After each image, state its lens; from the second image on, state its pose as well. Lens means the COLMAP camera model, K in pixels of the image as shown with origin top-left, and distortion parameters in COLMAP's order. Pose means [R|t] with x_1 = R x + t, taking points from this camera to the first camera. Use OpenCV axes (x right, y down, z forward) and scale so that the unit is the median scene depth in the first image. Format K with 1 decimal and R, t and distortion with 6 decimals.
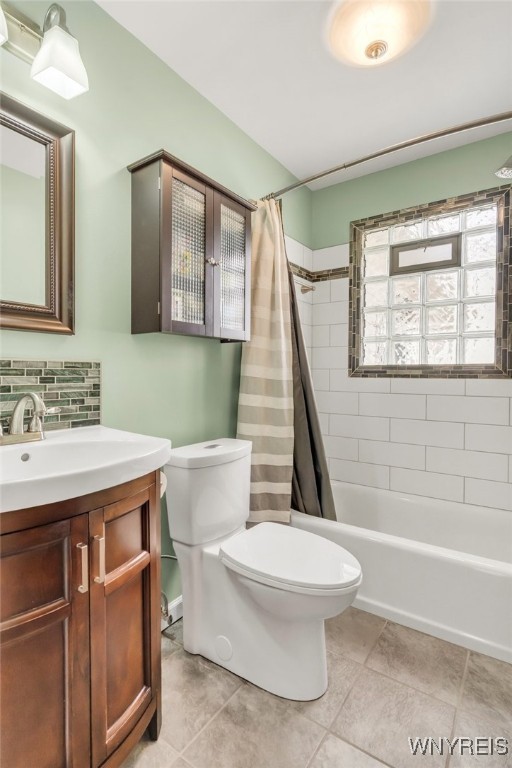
lens RADIAL K [[373.5, 0, 230.3], [0, 373.5, 381.5], [0, 0, 1]] dist [-0.002566, -0.000110]
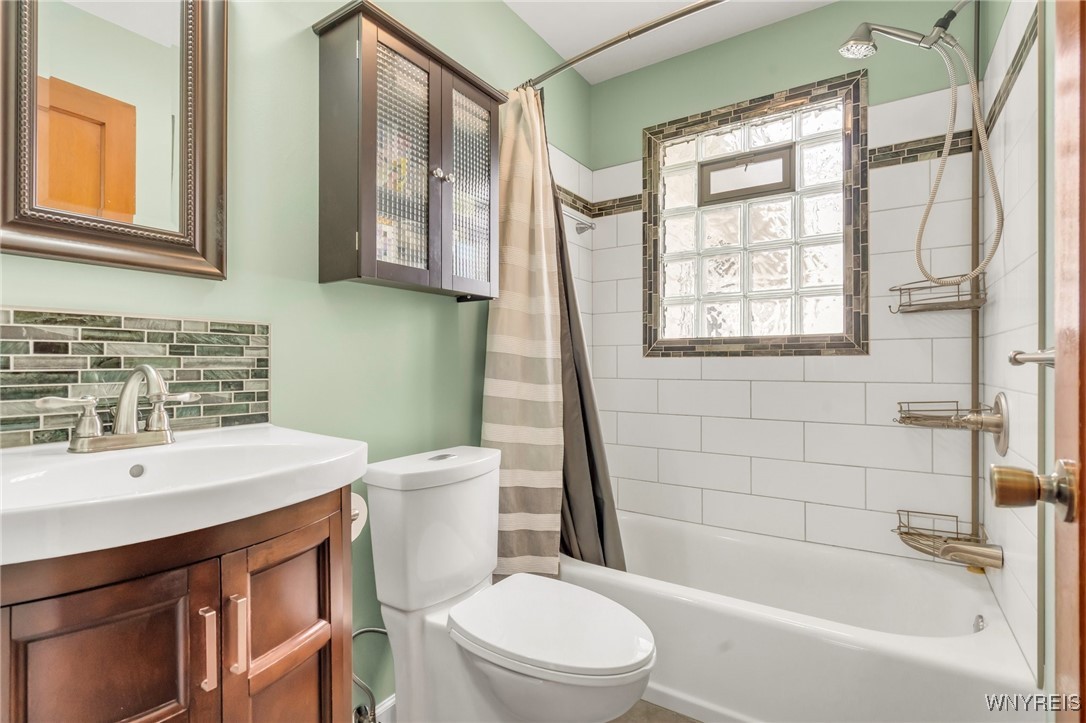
lens RADIAL K [[510.2, 0, 543.1], [0, 510.2, 357.7], [0, 0, 1]] dist [-0.004145, 0.000802]
pose [[0.997010, 0.021865, 0.074117, 0.068654], [-0.017819, 0.998337, -0.054821, 0.048663], [-0.075193, 0.053337, 0.995742, 0.084625]]
